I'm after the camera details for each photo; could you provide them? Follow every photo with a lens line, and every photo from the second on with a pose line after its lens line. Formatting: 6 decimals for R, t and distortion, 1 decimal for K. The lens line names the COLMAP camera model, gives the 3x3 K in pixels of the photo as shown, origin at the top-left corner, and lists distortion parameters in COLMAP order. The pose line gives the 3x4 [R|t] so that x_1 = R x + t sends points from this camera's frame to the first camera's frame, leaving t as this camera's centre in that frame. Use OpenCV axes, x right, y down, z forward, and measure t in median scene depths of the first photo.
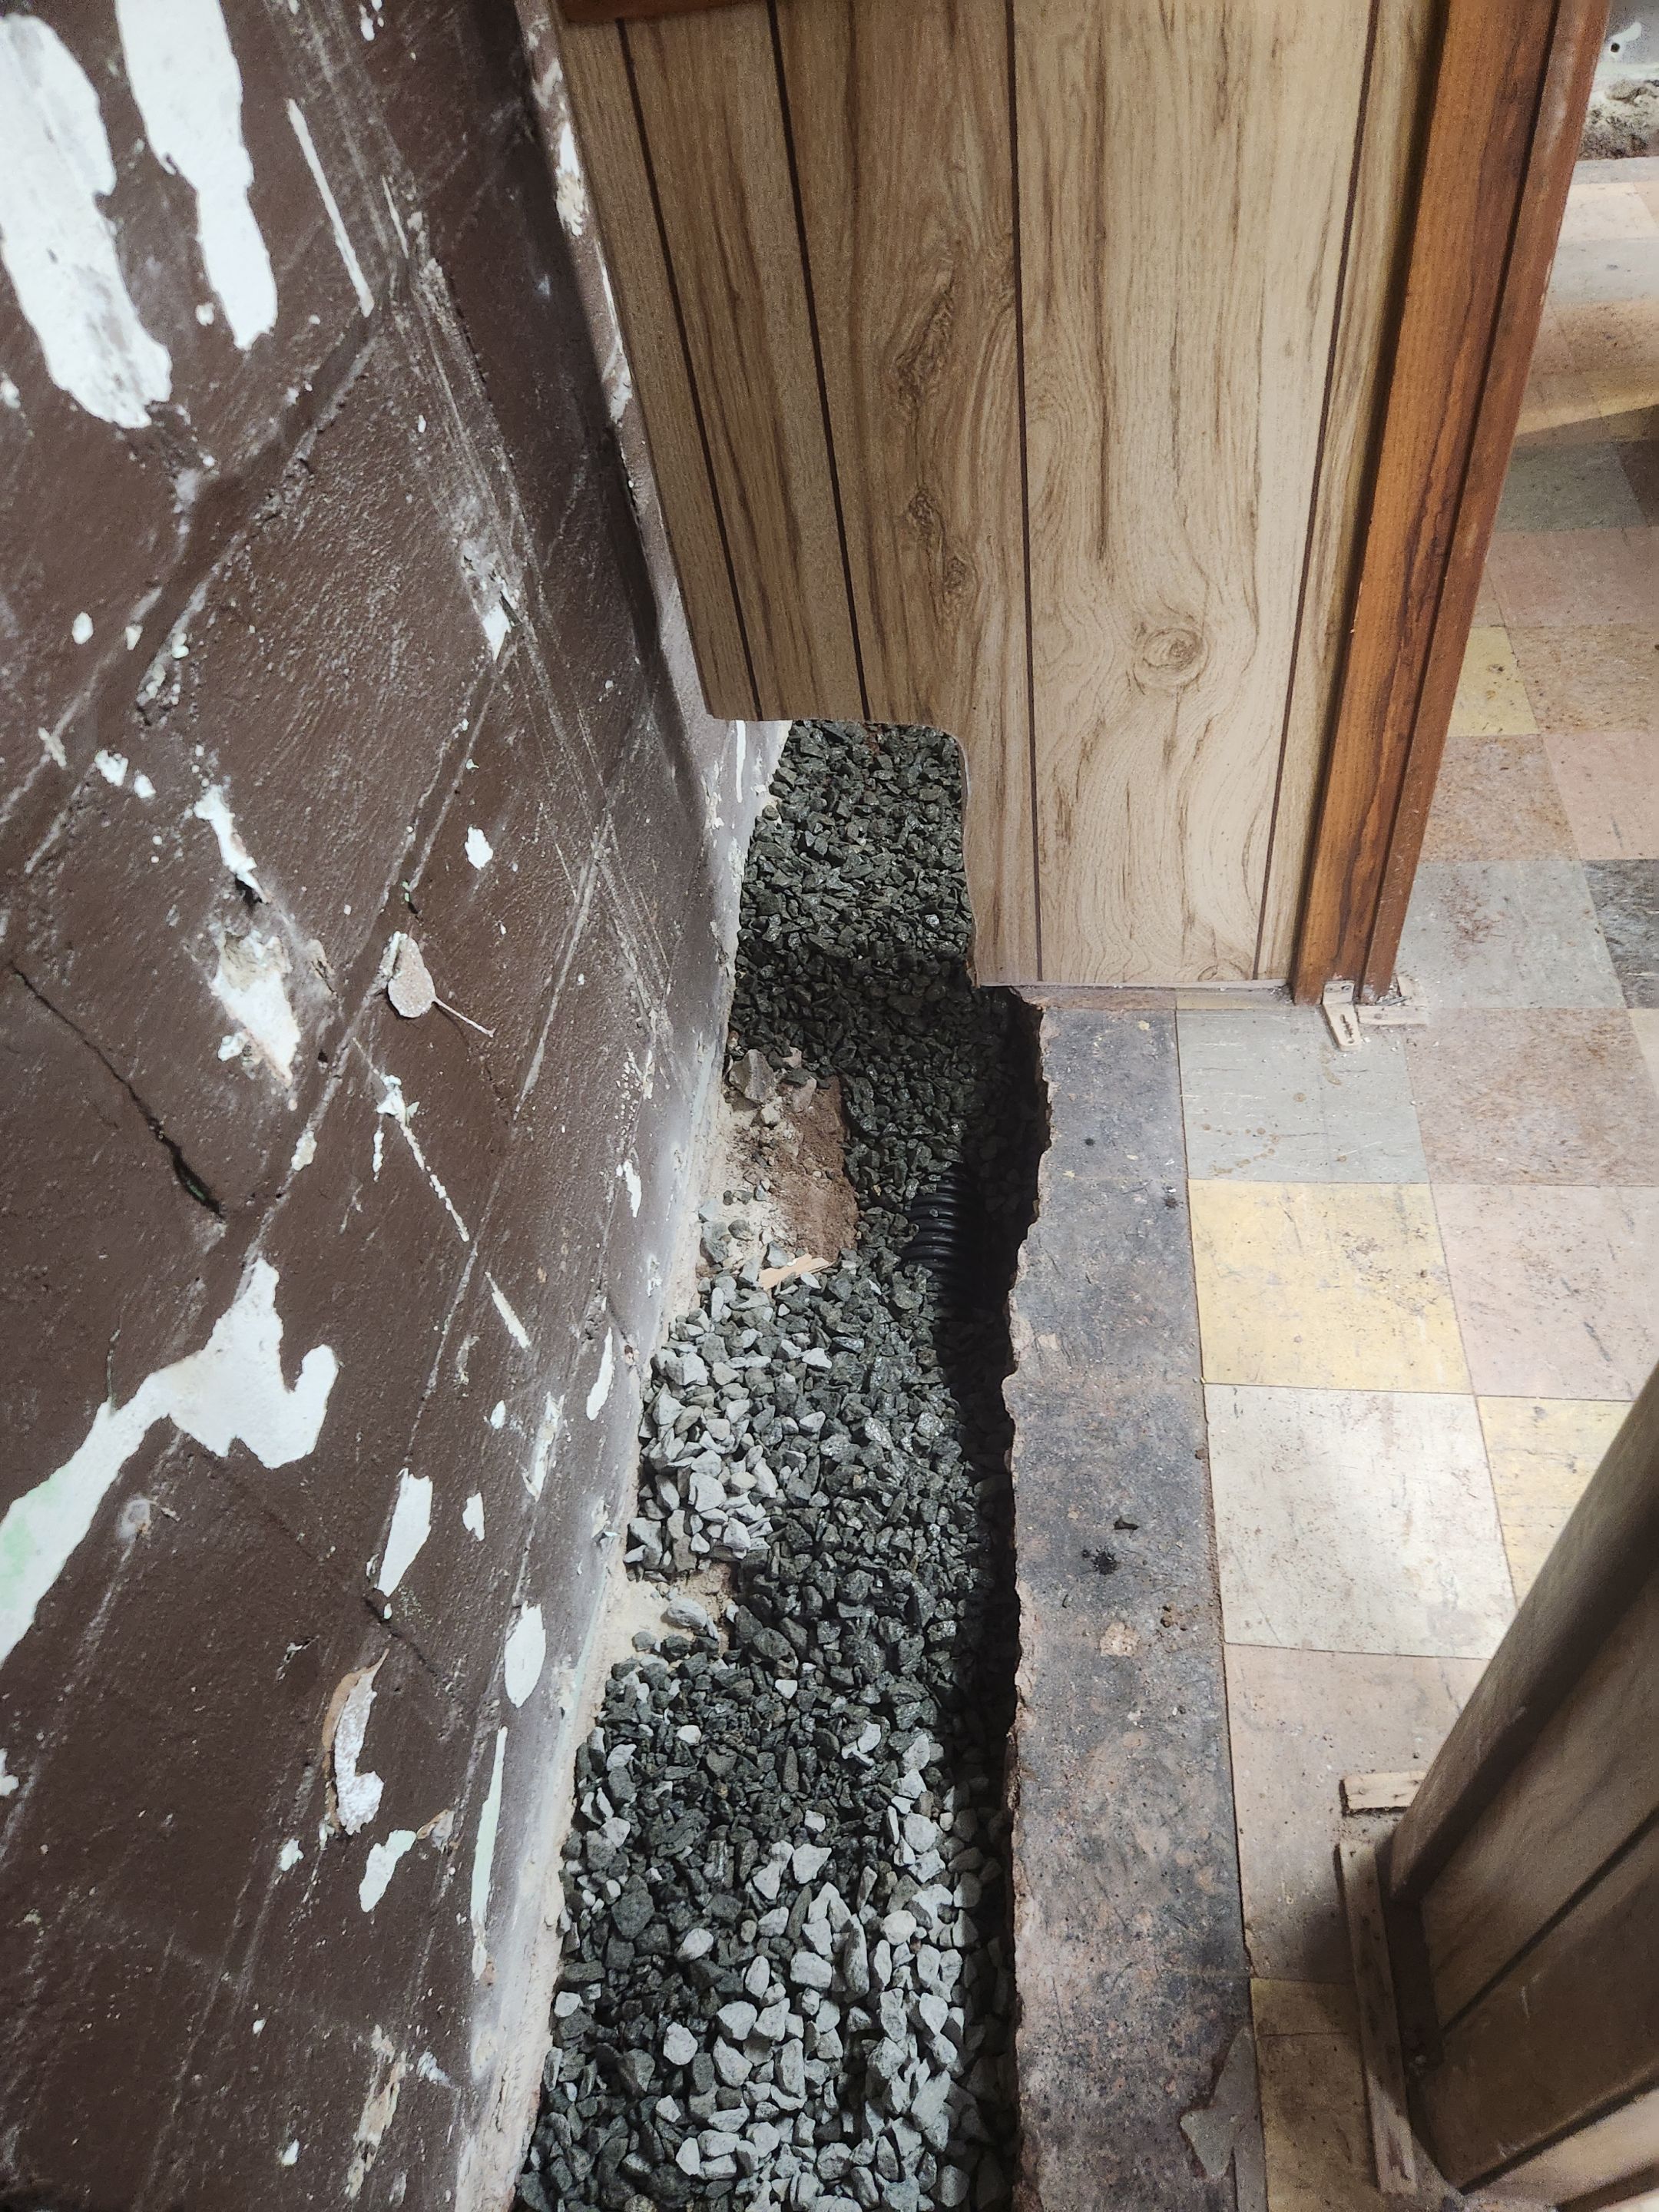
lens RADIAL K [[1445.8, 0, 829.5], [0, 1445.8, 1106.0], [0, 0, 1]] dist [0.004198, -0.023669]
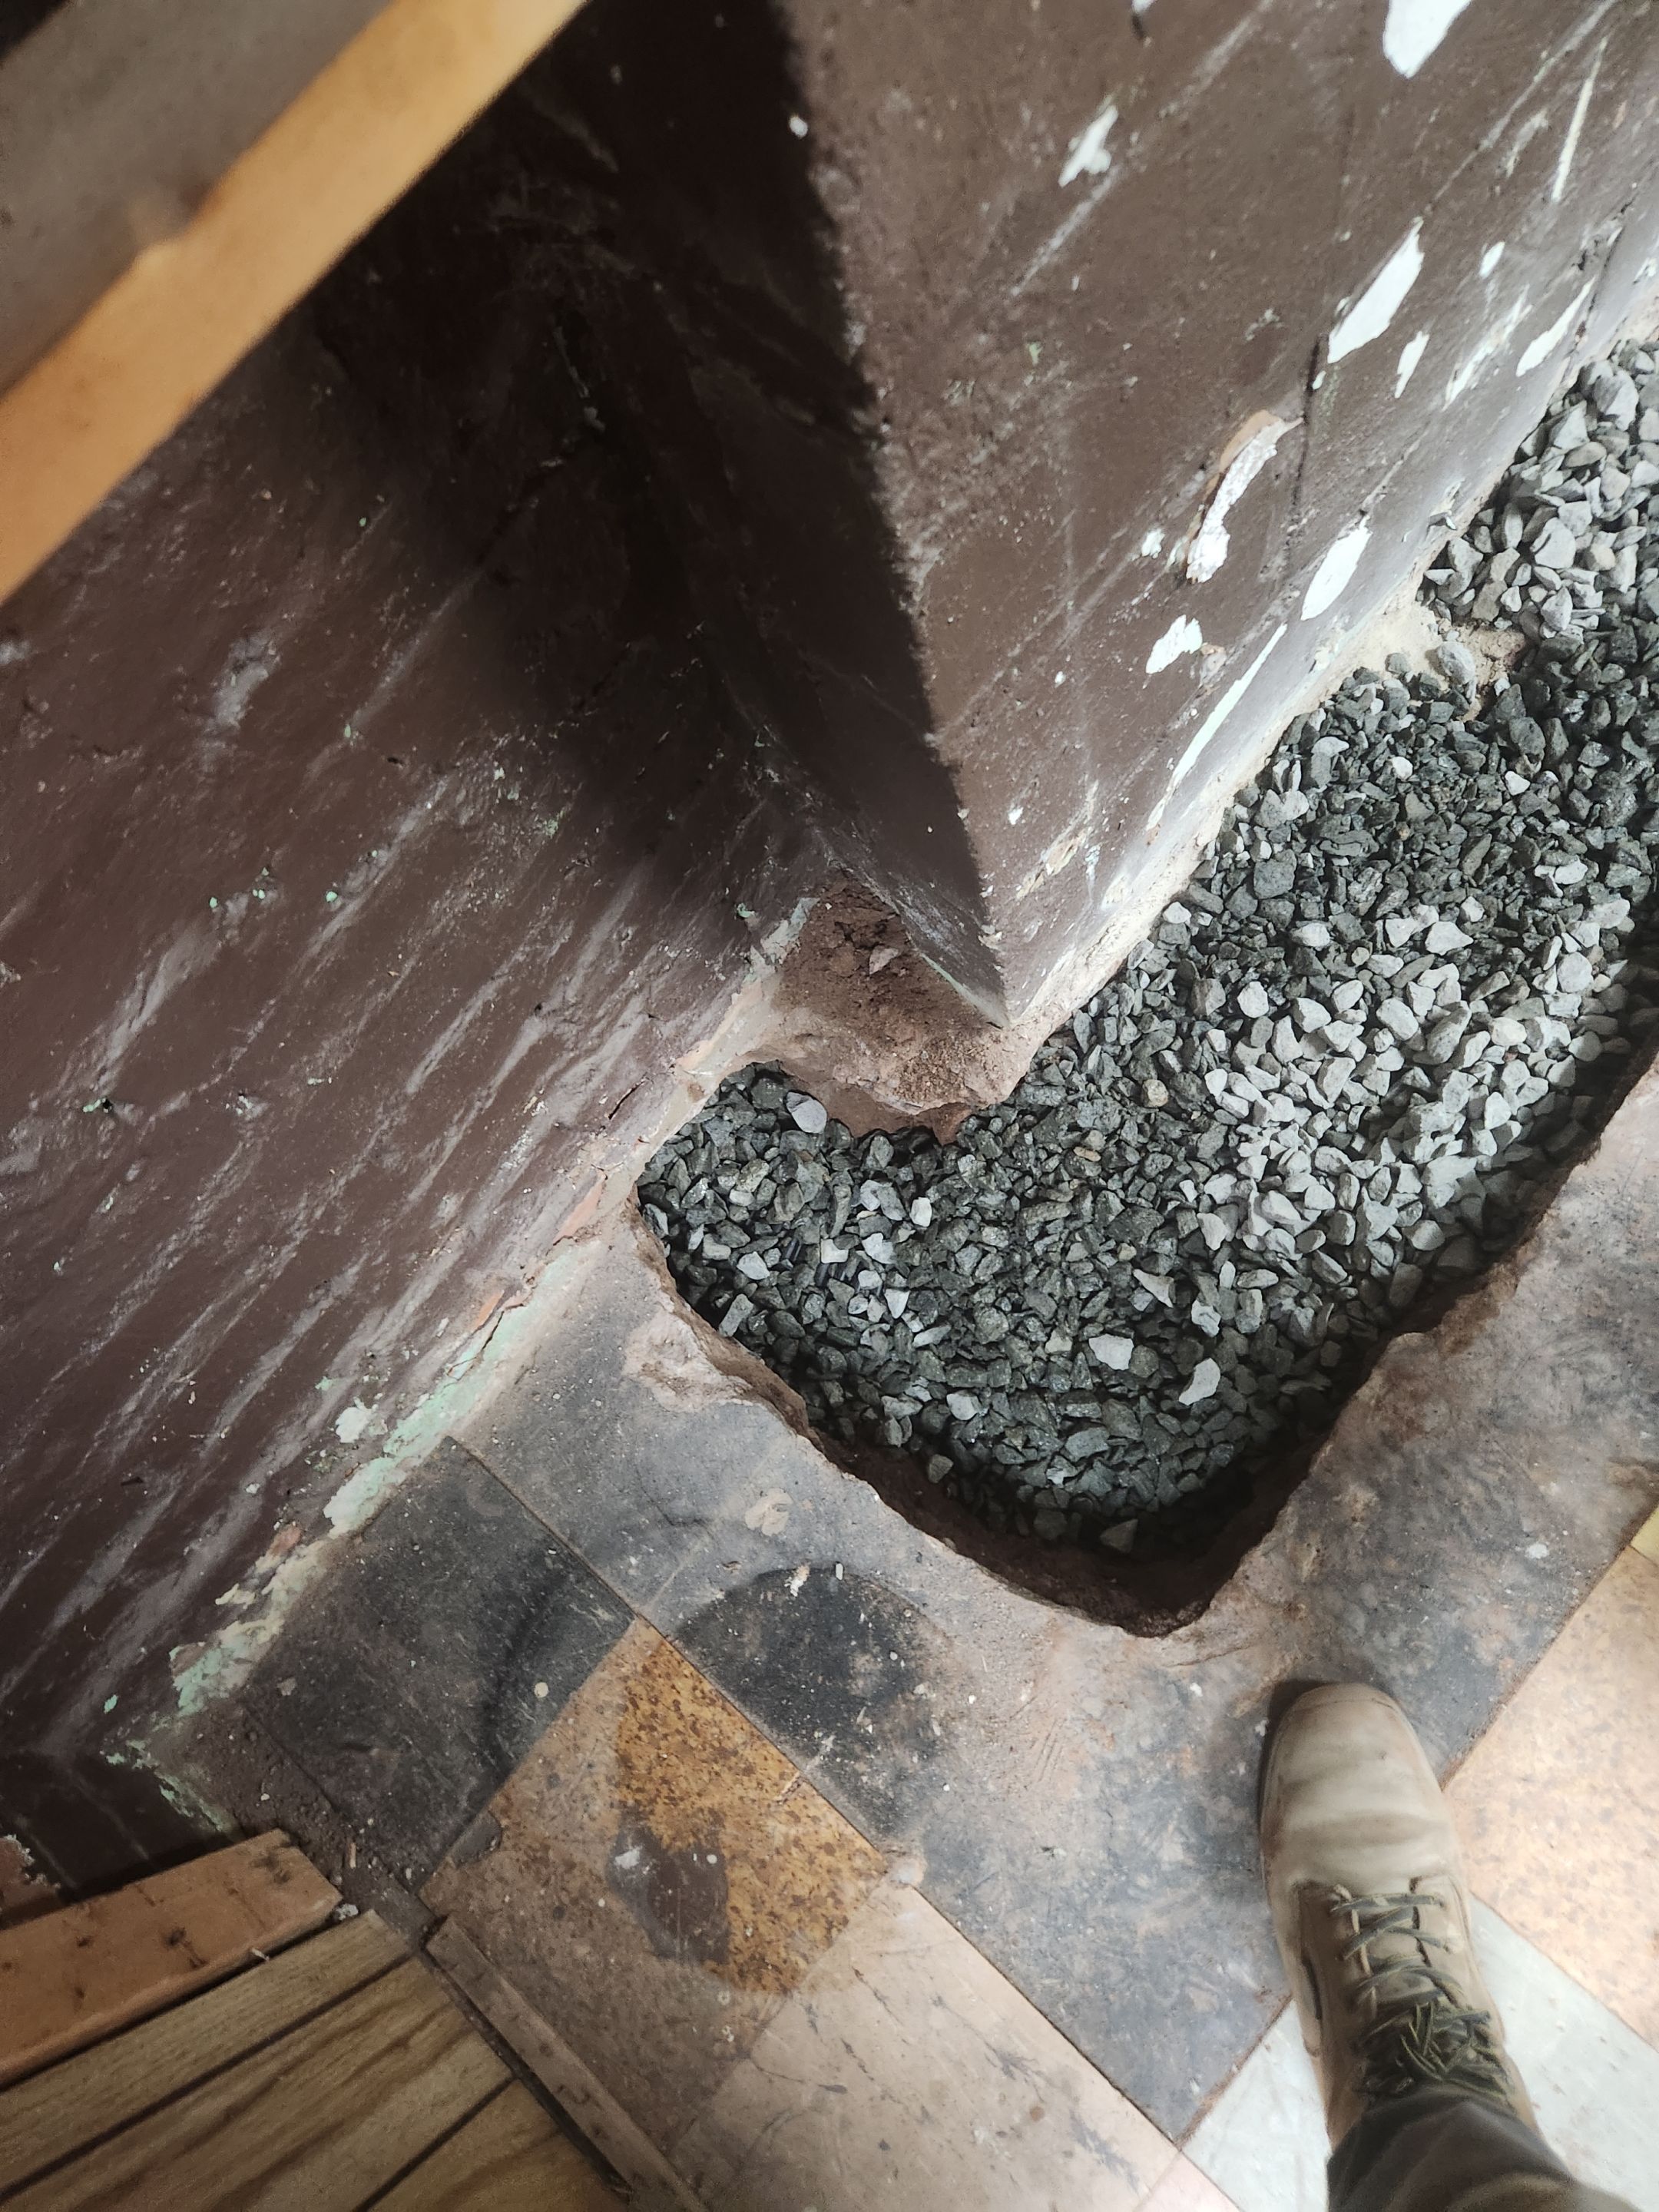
lens RADIAL K [[1461.3, 0, 829.5], [0, 1461.3, 1106.0], [0, 0, 1]] dist [0.000354, 0.000477]
pose [[0.806894, 0.552508, -0.208942, -0.082382], [-0.342368, 0.725689, 0.596792, 0.168132], [0.481359, -0.410013, 0.774715, 0.002885]]
